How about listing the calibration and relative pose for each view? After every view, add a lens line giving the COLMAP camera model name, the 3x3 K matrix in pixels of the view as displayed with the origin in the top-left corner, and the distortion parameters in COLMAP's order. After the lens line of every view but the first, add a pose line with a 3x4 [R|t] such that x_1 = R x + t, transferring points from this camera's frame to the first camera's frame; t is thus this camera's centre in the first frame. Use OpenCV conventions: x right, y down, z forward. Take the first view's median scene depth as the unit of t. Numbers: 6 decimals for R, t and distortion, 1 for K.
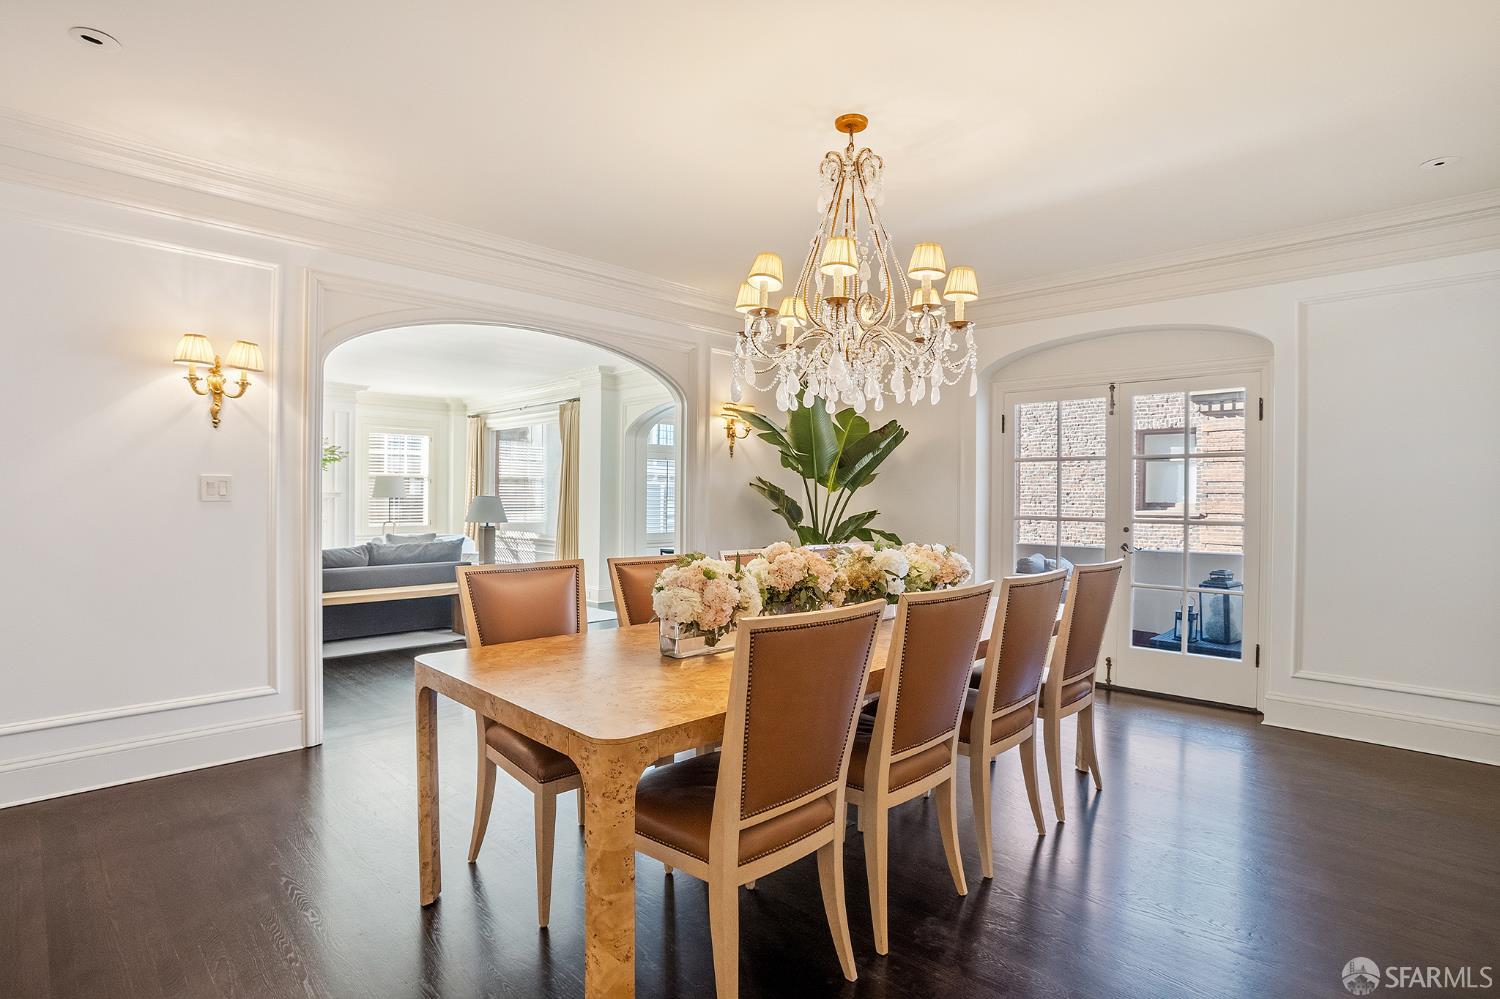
lens RADIAL K [[768.0, 0, 722.6], [0, 768.0, 499.4], [0, 0, 1]] dist [-0.054864, 0.036668]
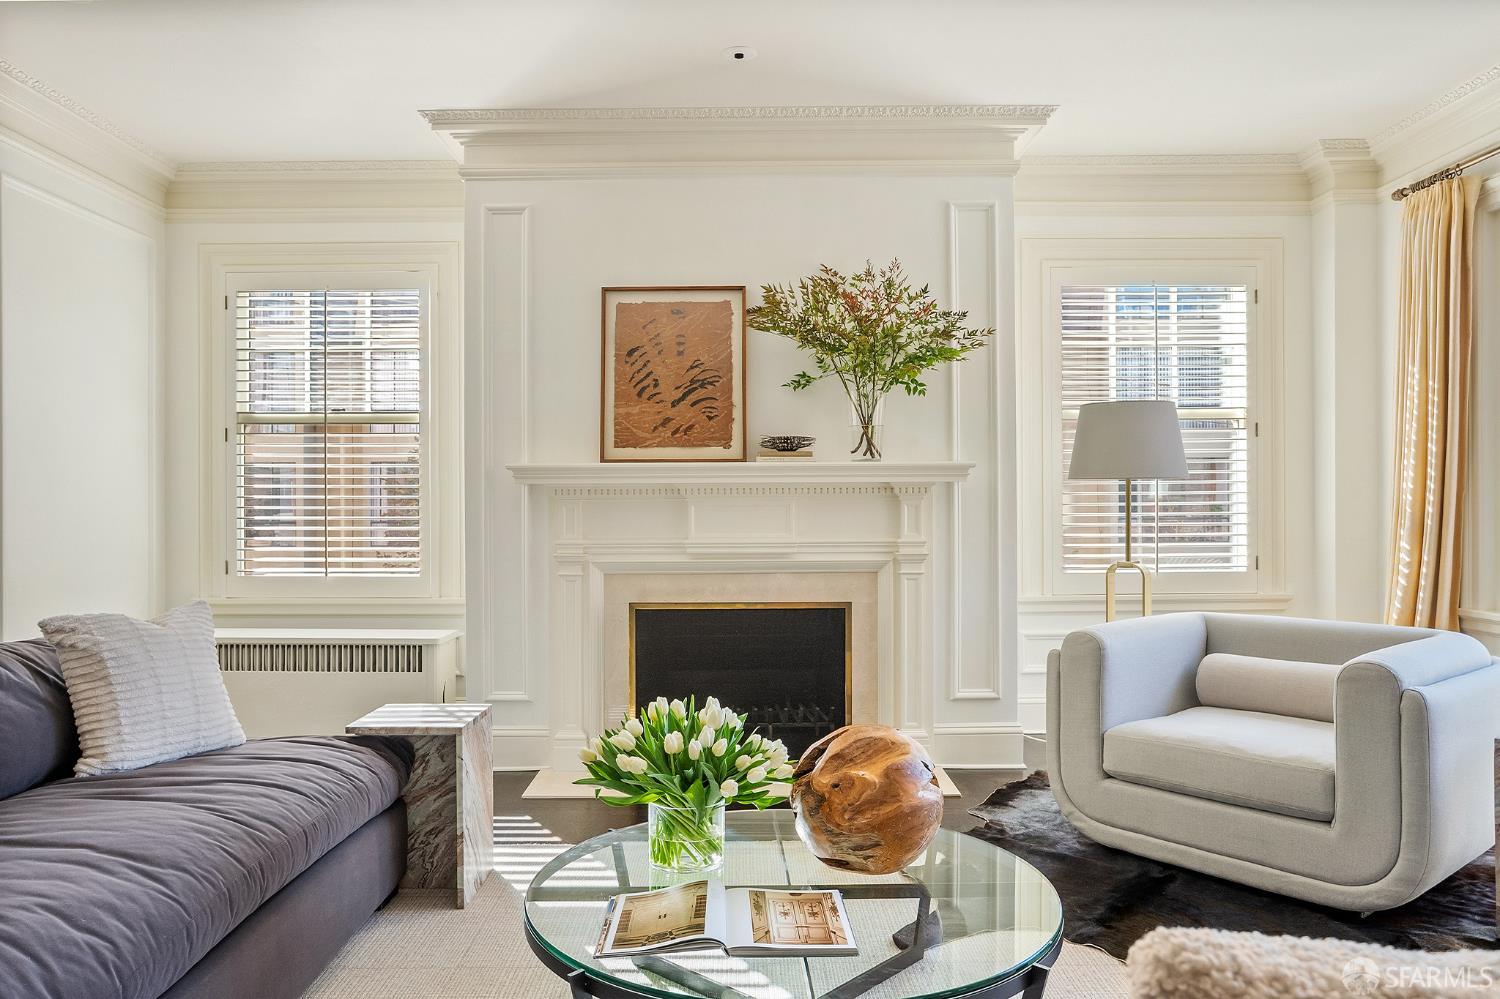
lens RADIAL K [[1064.9, 0, 750.0], [0, 1064.9, 499.5], [0, 0, 1]] dist [0.000803, 0.000782]
pose [[0.739561, -0.014567, -0.672932, -0.253369], [0.007870, 0.999885, -0.012995, 0.008953], [0.673044, 0.004315, 0.739590, 0.561676]]
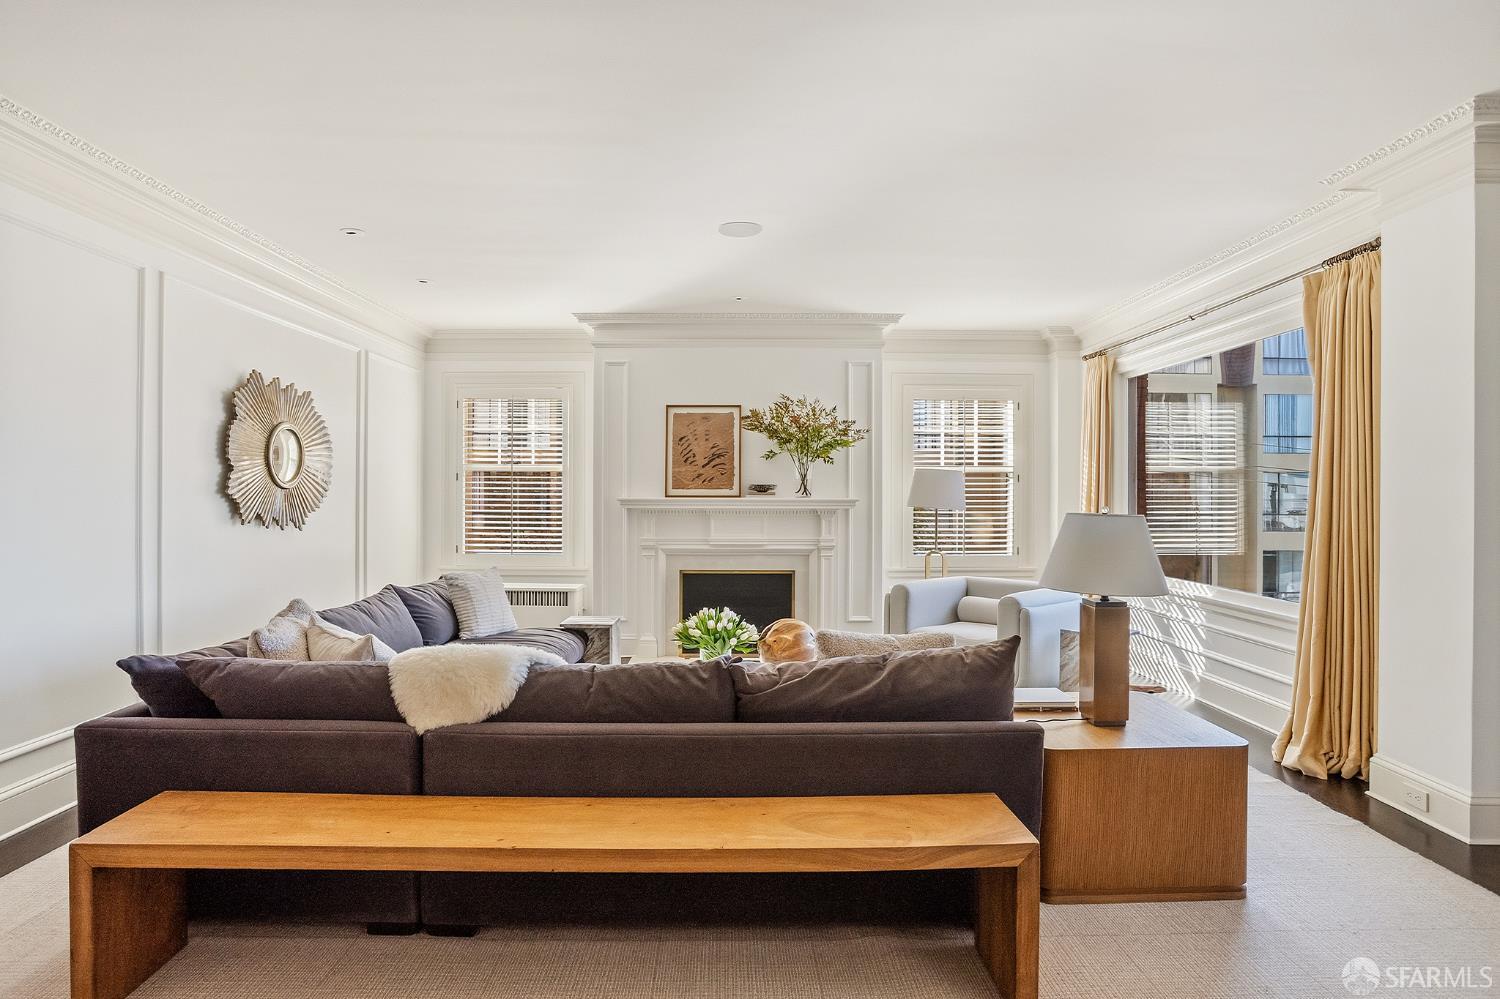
lens RADIAL K [[831.4, 0, 732.5], [0, 831.4, 495.7], [0, 0, 1]] dist [-0.035338, 0.000546]
pose [[0.729960, -0.007499, -0.683449, -0.119810], [0.001251, 0.999953, -0.009635, -0.005486], [0.683489, 0.006178, 0.729935, 0.416530]]
